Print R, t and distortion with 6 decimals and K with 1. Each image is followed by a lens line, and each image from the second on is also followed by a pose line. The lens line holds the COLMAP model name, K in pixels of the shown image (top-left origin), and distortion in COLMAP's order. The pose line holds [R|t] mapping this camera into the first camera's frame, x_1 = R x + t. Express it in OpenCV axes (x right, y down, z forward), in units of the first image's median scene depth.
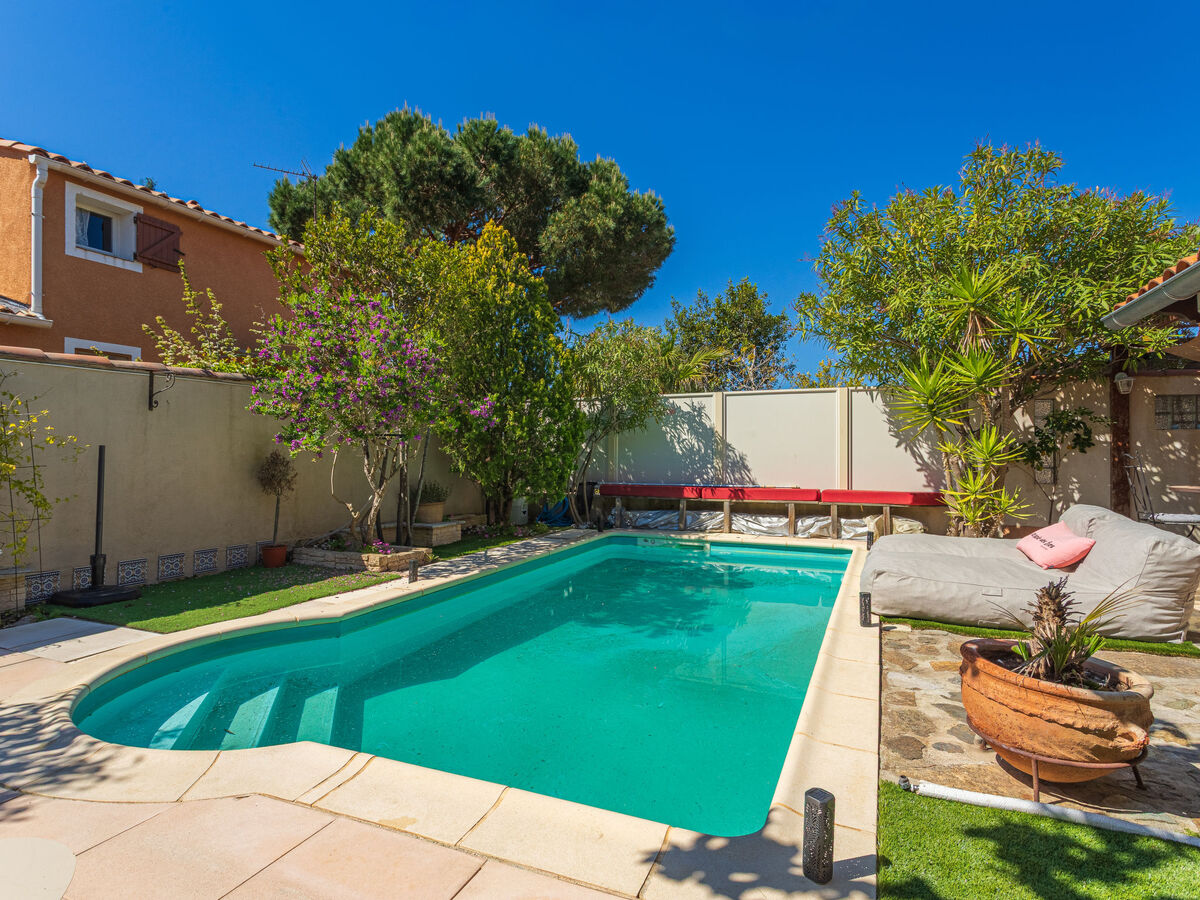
lens RADIAL K [[628.2, 0, 612.6], [0, 628.2, 457.1], [0, 0, 1]] dist [-0.001425, -0.001282]
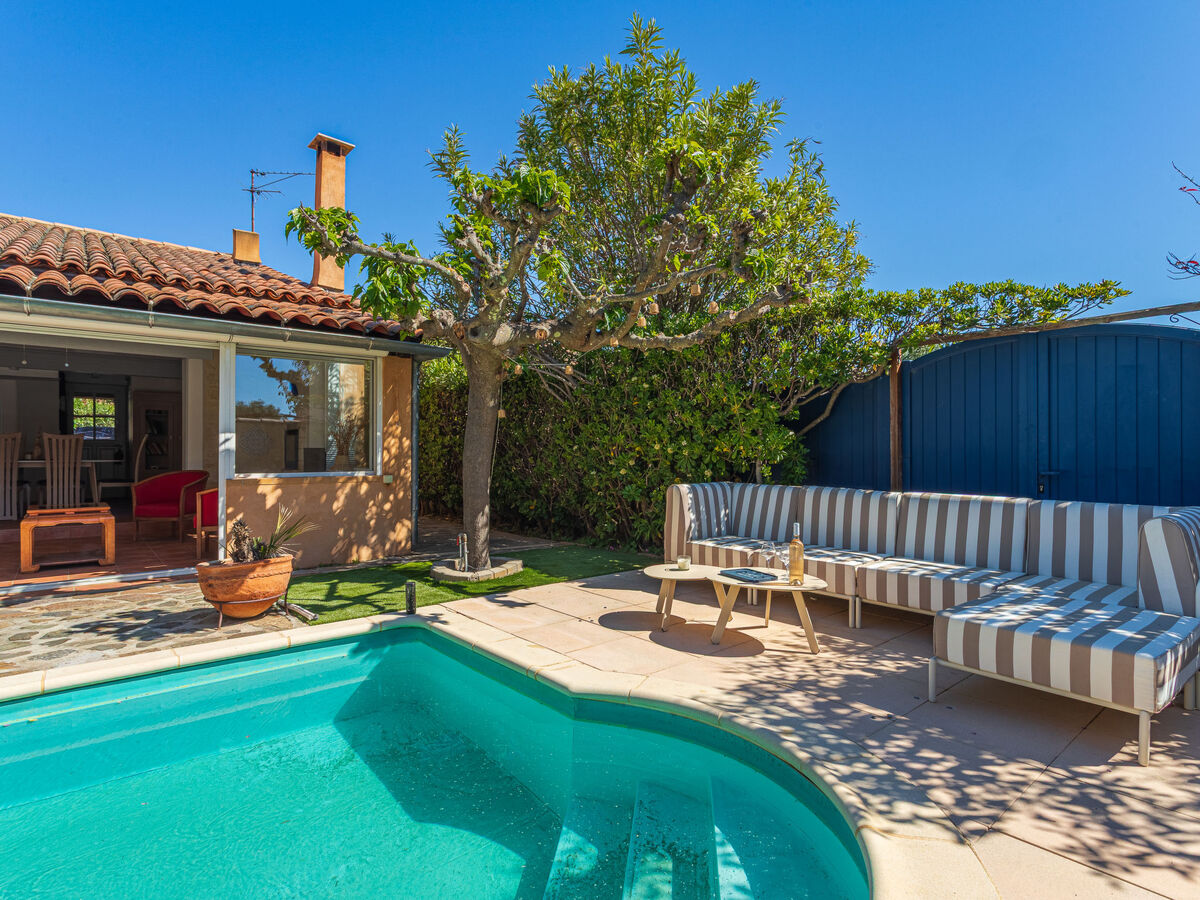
lens RADIAL K [[639.7, 0, 604.1], [0, 639.7, 450.7], [0, 0, 1]] dist [-0.001208, 0.003543]
pose [[-0.889224, -0.002302, 0.457466, -0.321792], [-0.000247, 0.999990, 0.004553, -0.006934], [-0.457471, 0.003936, -0.889216, 0.585638]]
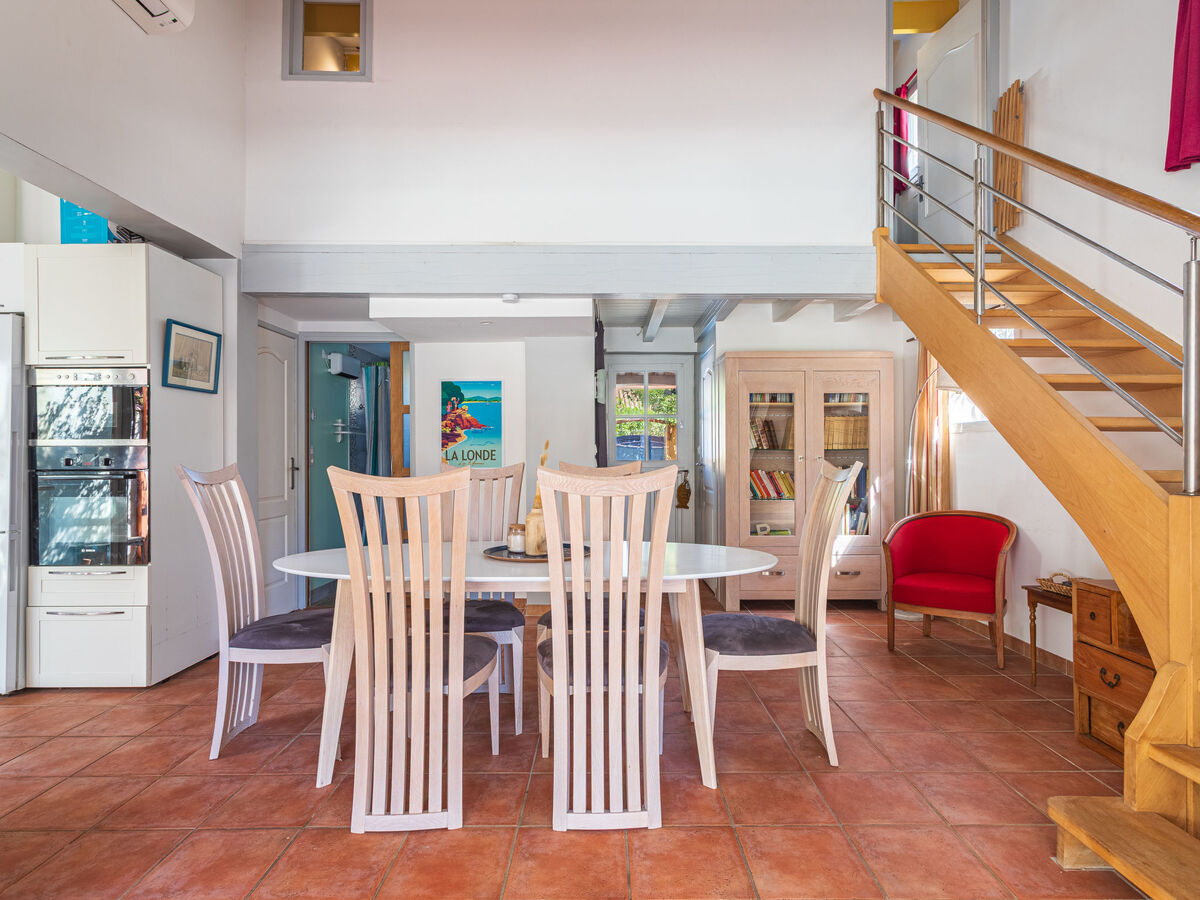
lens RADIAL K [[640.7, 0, 607.9], [0, 640.7, 454.4], [0, 0, 1]] dist [-0.000866, 0.000153]
pose [[-0.401527, -0.000096, 0.915847, 0.754279], [0.009283, 0.999948, 0.004175, -0.037941], [-0.915800, 0.010179, -0.401505, 0.144132]]
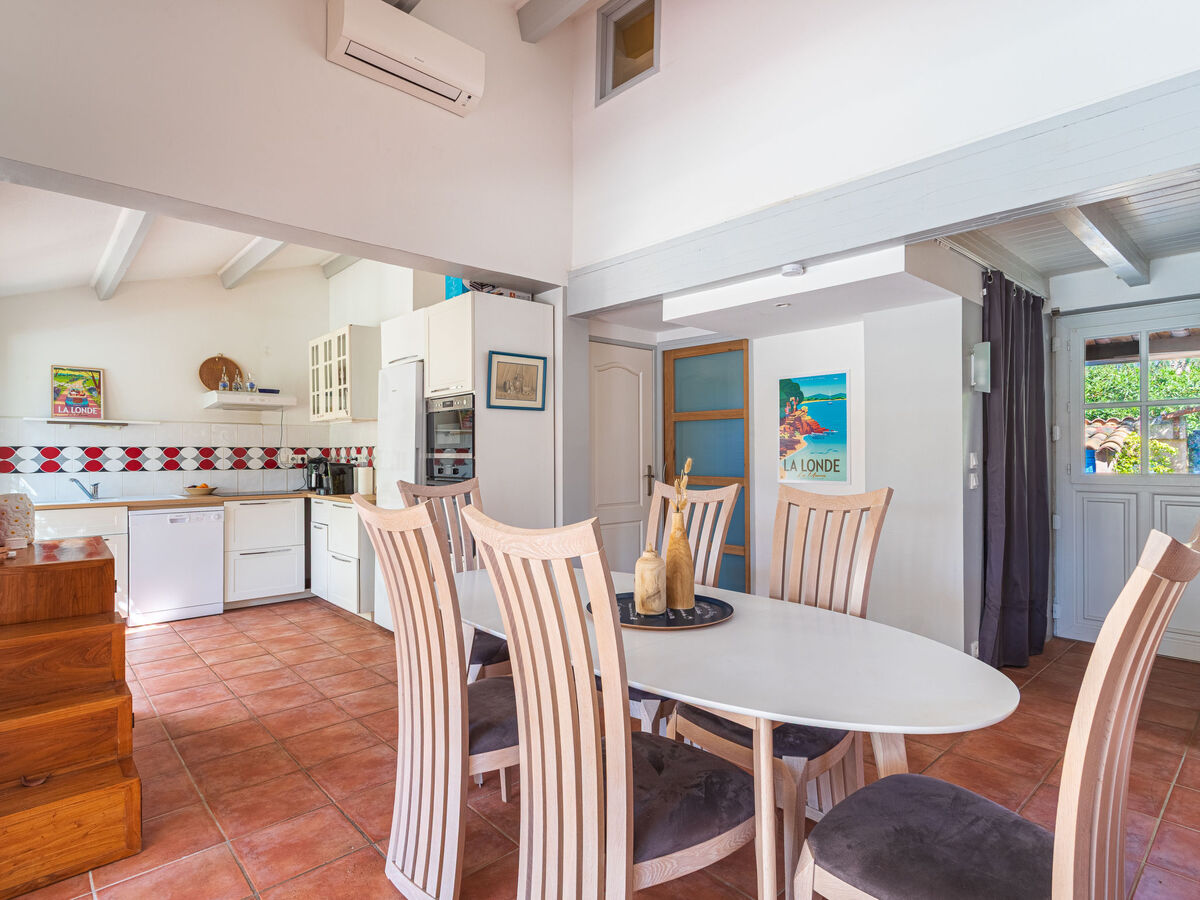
lens RADIAL K [[639.7, 0, 604.1], [0, 639.7, 450.7], [0, 0, 1]] dist [-0.001208, 0.003543]
pose [[0.410264, -0.001615, 0.911965, 0.838920], [0.010882, 0.999936, -0.003125, -0.047887], [-0.911902, 0.011206, 0.410255, -0.043059]]
